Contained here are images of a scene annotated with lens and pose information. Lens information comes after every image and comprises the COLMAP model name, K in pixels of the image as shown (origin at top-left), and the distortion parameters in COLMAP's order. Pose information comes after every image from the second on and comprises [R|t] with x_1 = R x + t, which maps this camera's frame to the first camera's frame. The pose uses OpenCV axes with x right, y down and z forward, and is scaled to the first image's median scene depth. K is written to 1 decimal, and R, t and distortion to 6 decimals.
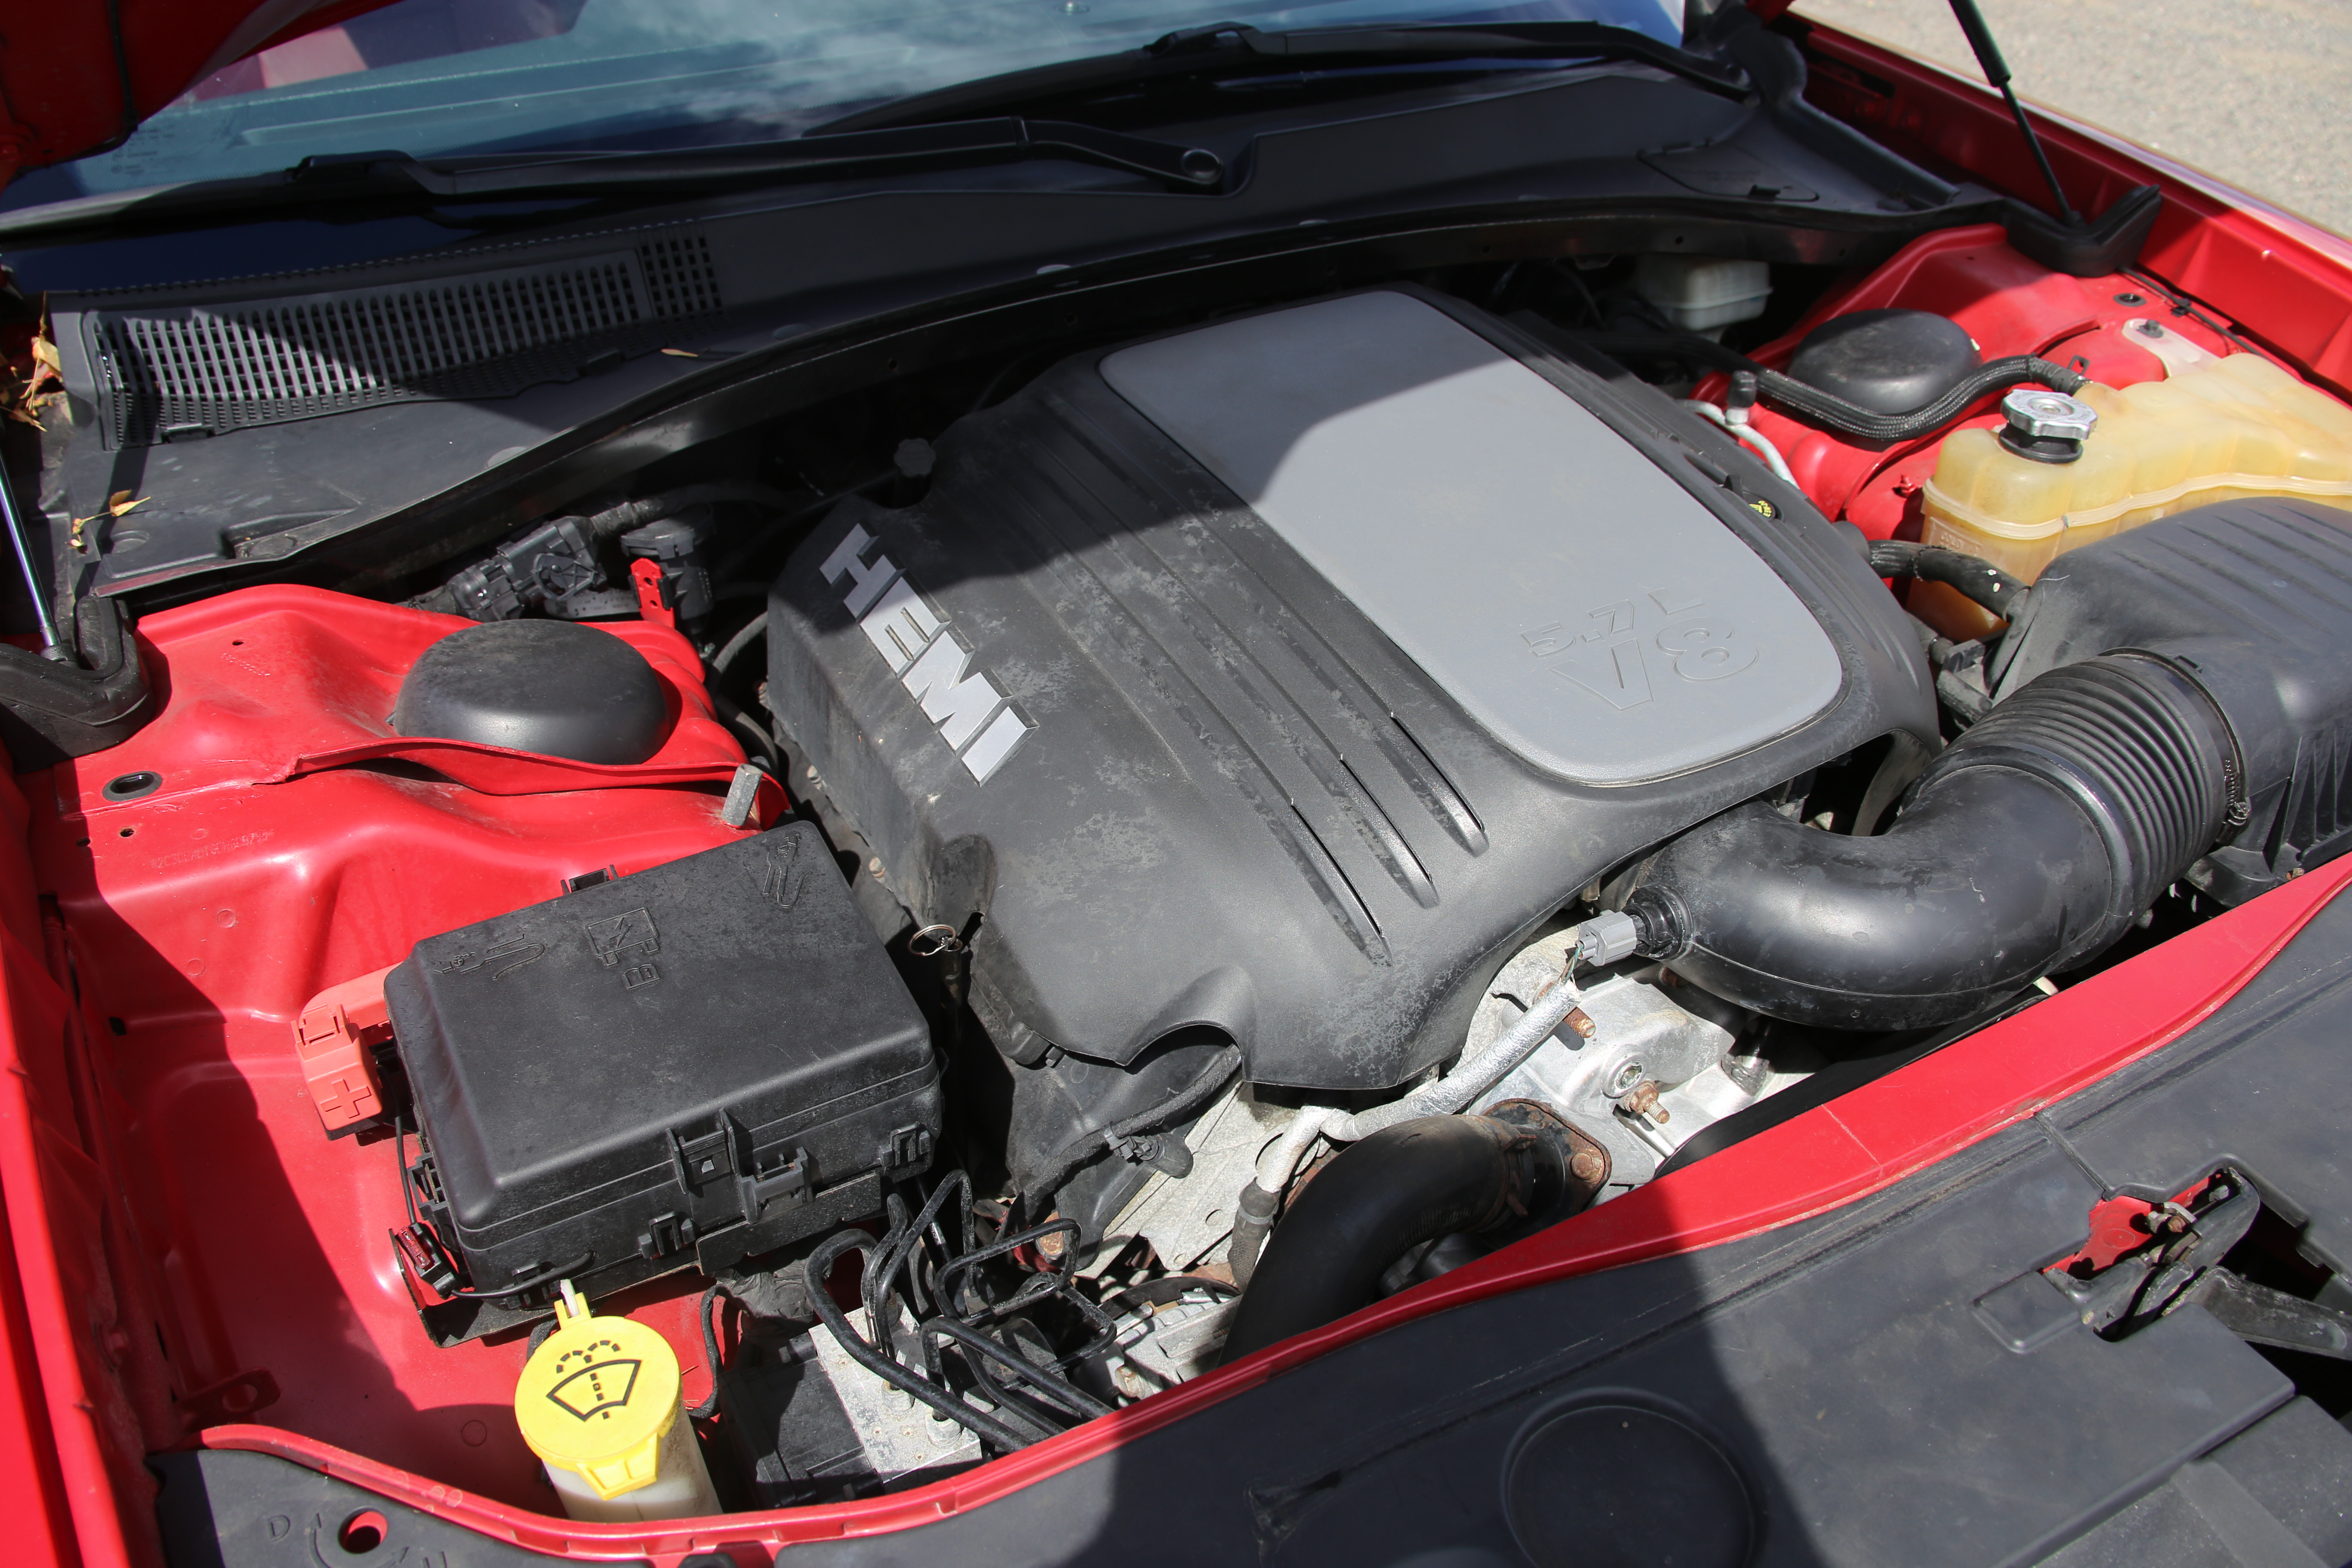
lens RADIAL K [[1868.5, 0, 1176.0], [0, 1868.5, 784.0], [0, 0, 1]] dist [-0.160575, 0.097398]
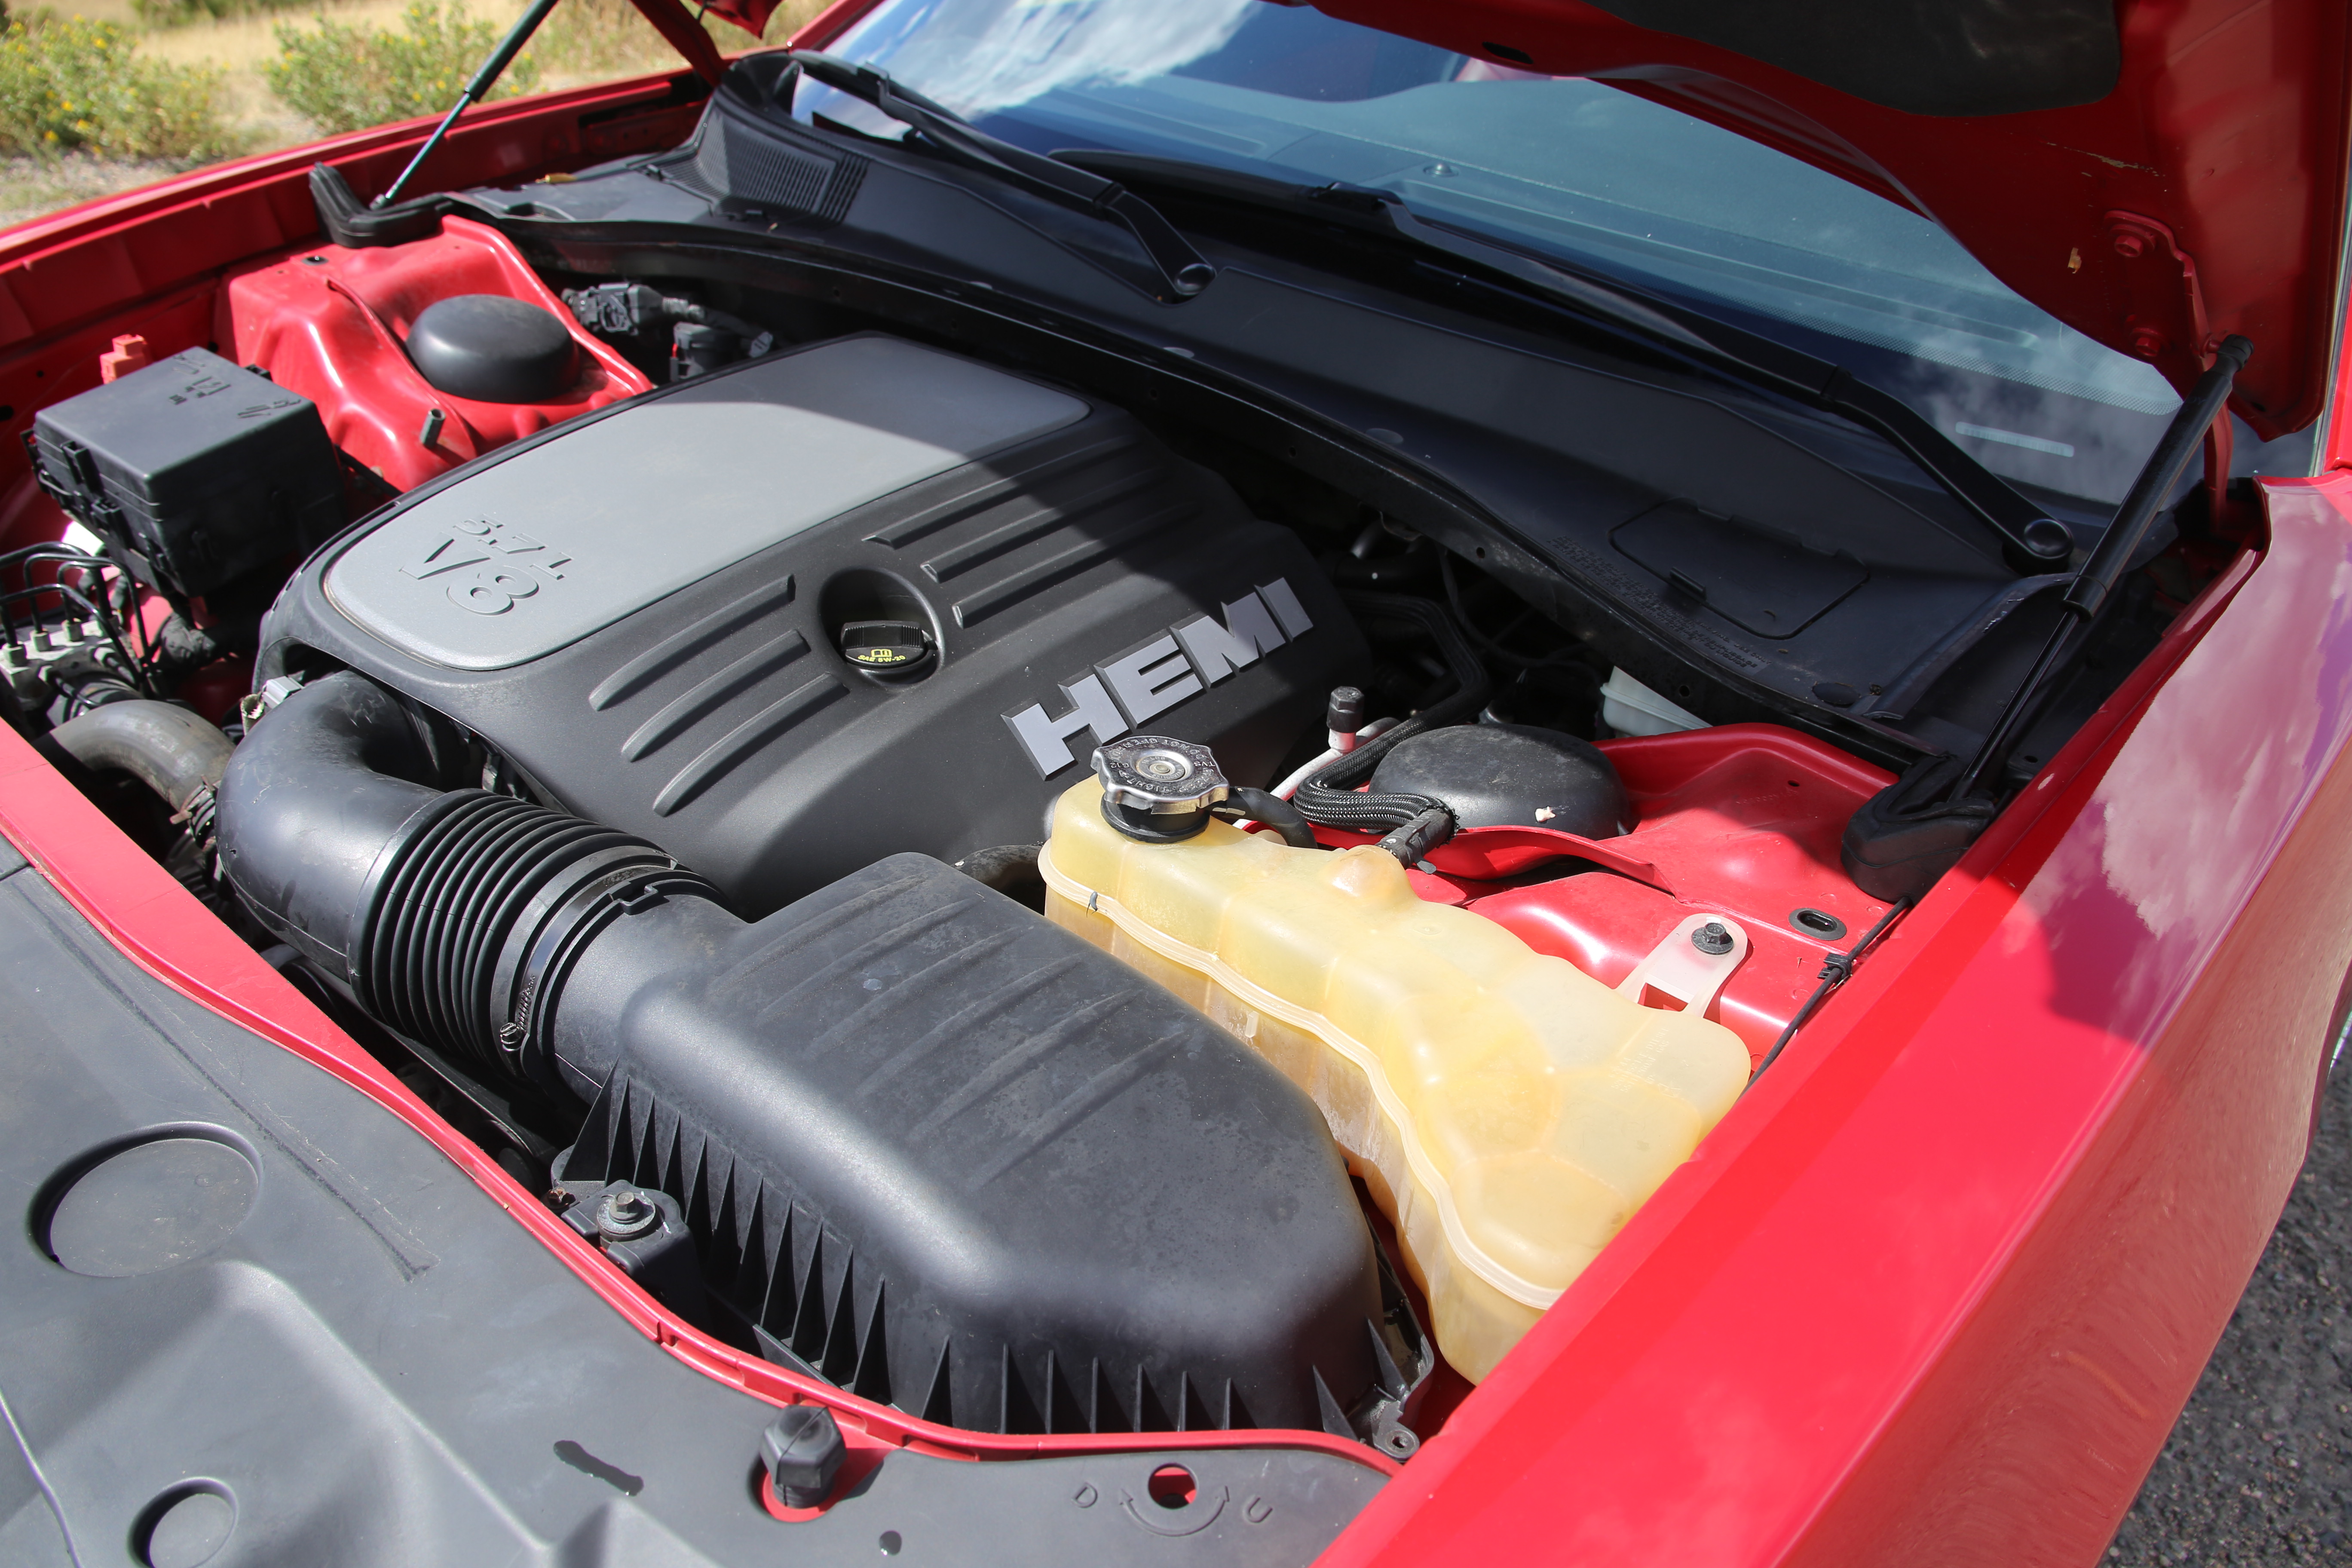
lens RADIAL K [[1868.5, 0, 1176.0], [0, 1868.5, 784.0], [0, 0, 1]] dist [-0.160575, 0.097398]
pose [[0.386499, 0.503286, -0.772866, 1.144644], [-0.594701, 0.776505, 0.208254, -0.386078], [0.704946, 0.379134, 0.599423, 0.559036]]
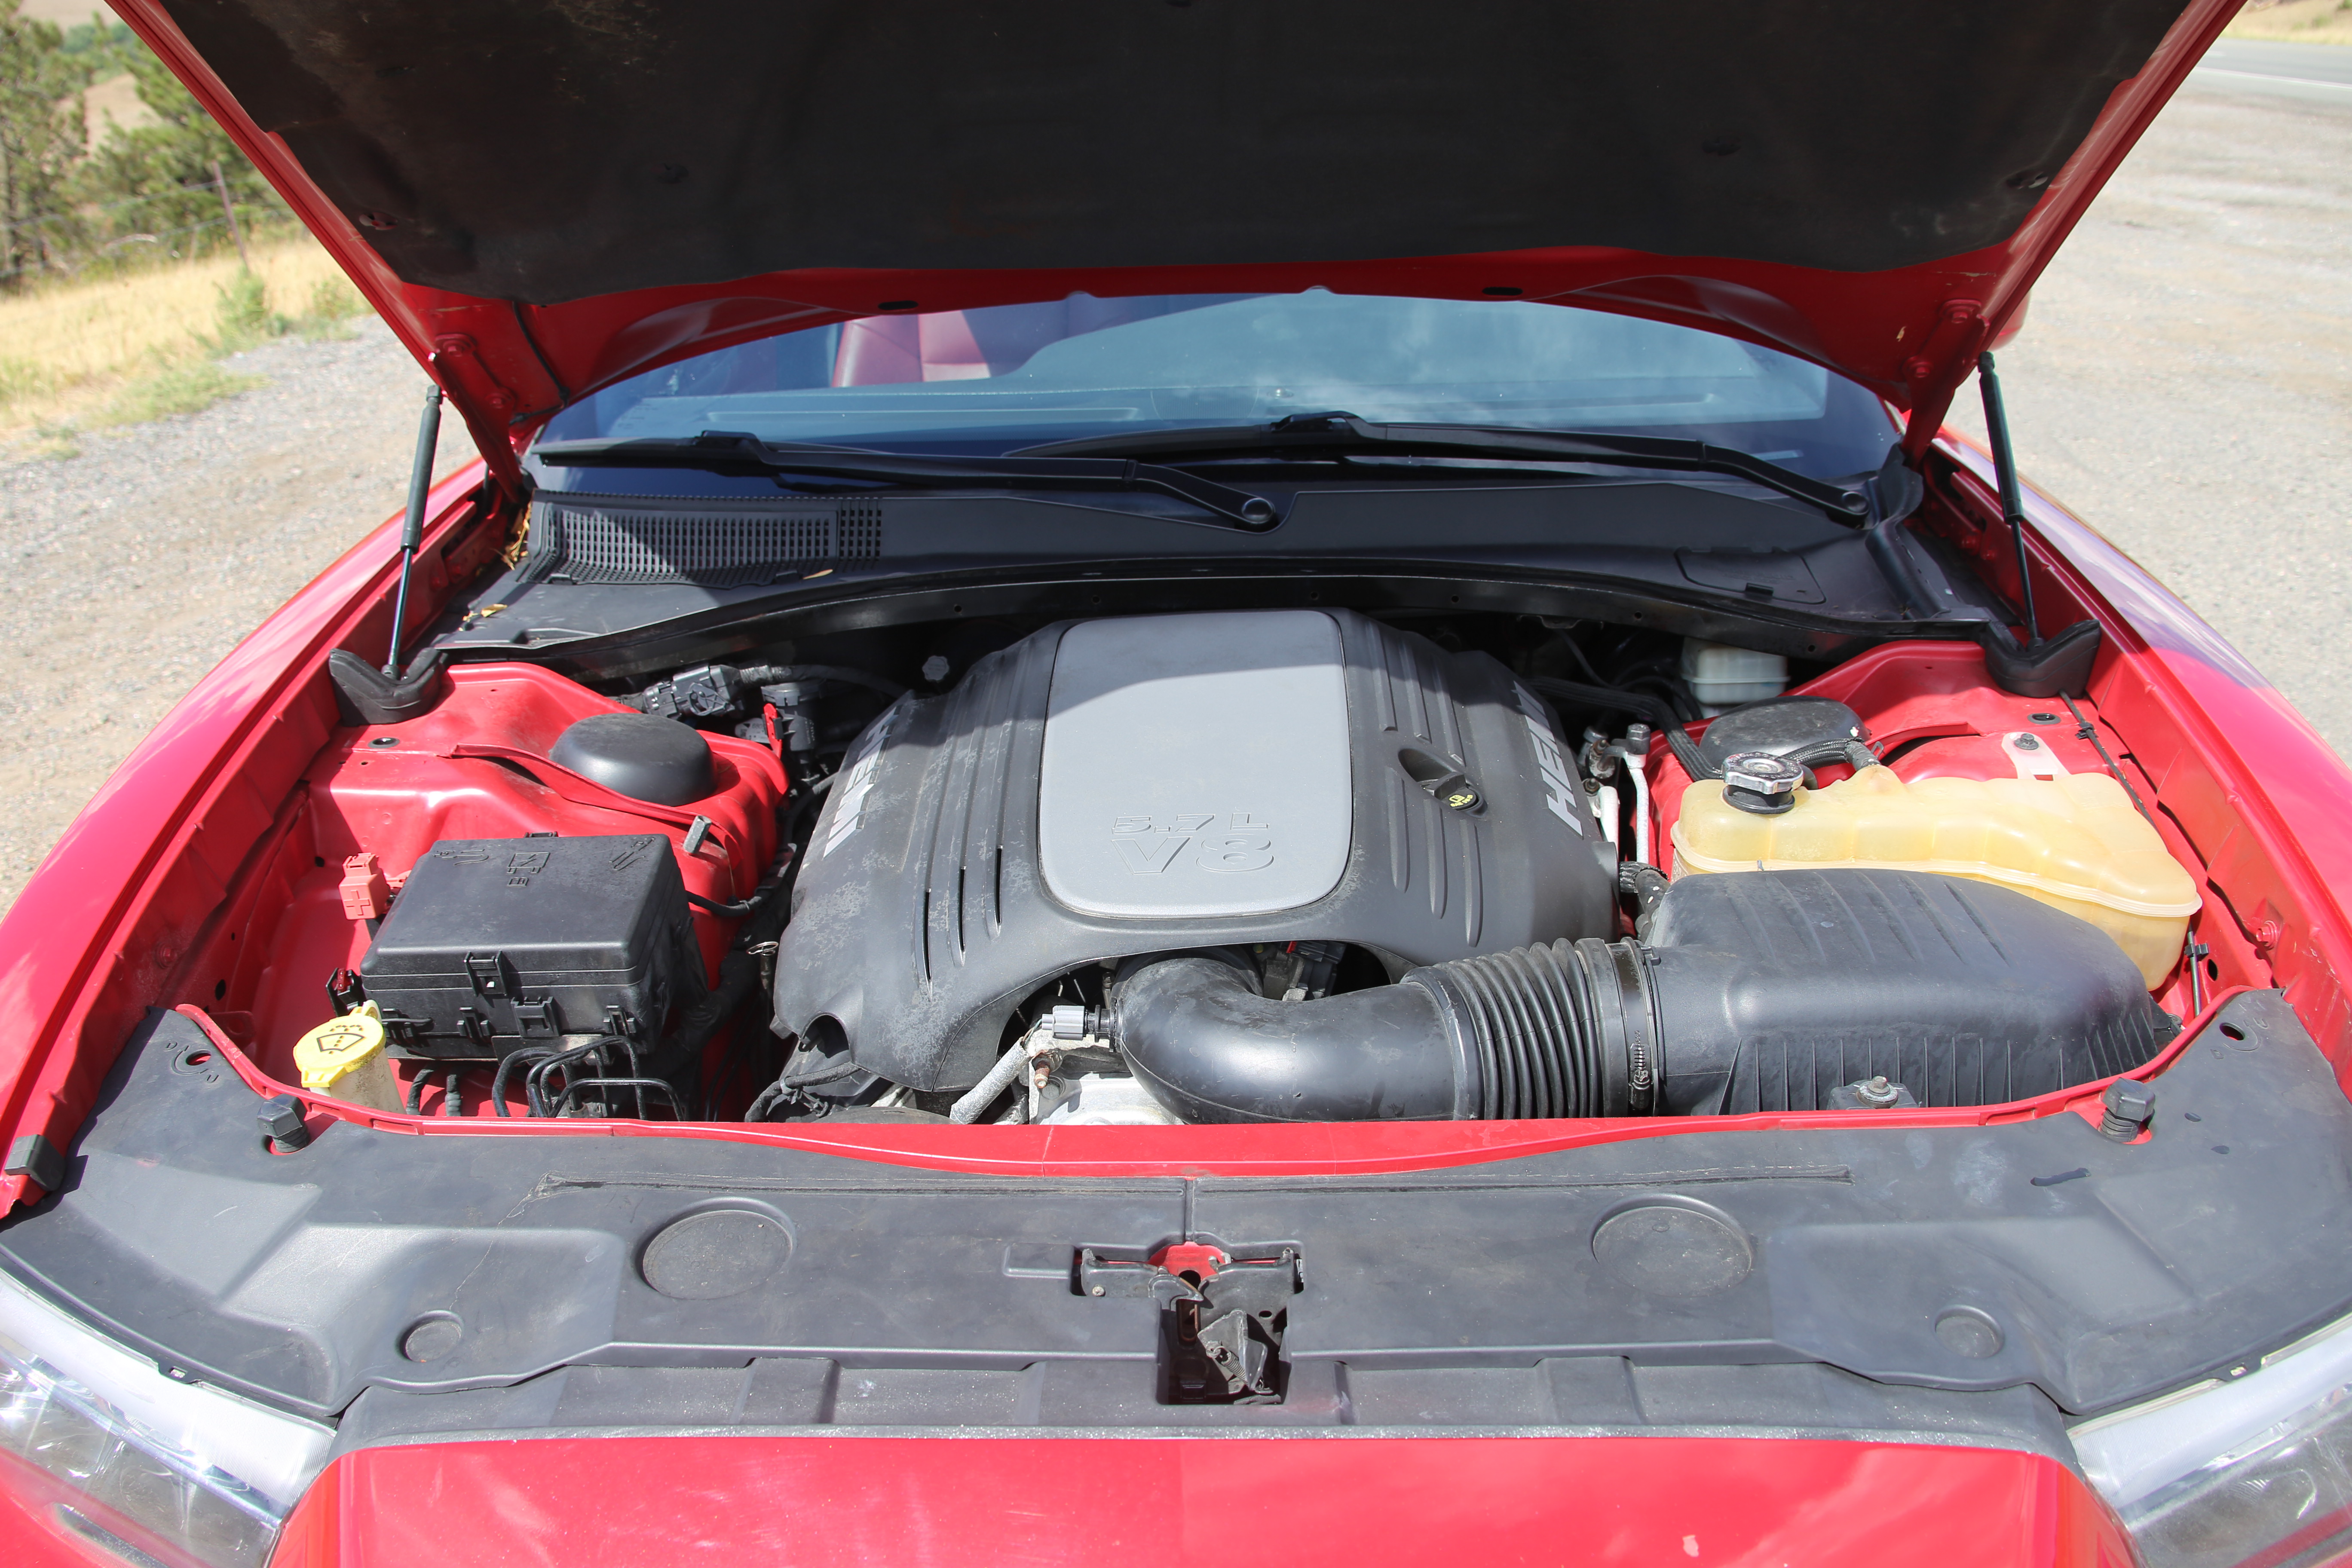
lens RADIAL K [[1868.5, 0, 1176.0], [0, 1868.5, 784.0], [0, 0, 1]] dist [-0.160575, 0.097398]
pose [[0.879390, 0.174523, -0.442962, 0.708070], [-0.258331, 0.956432, -0.136027, 0.063985], [0.399923, 0.234052, 0.886161, -0.213199]]
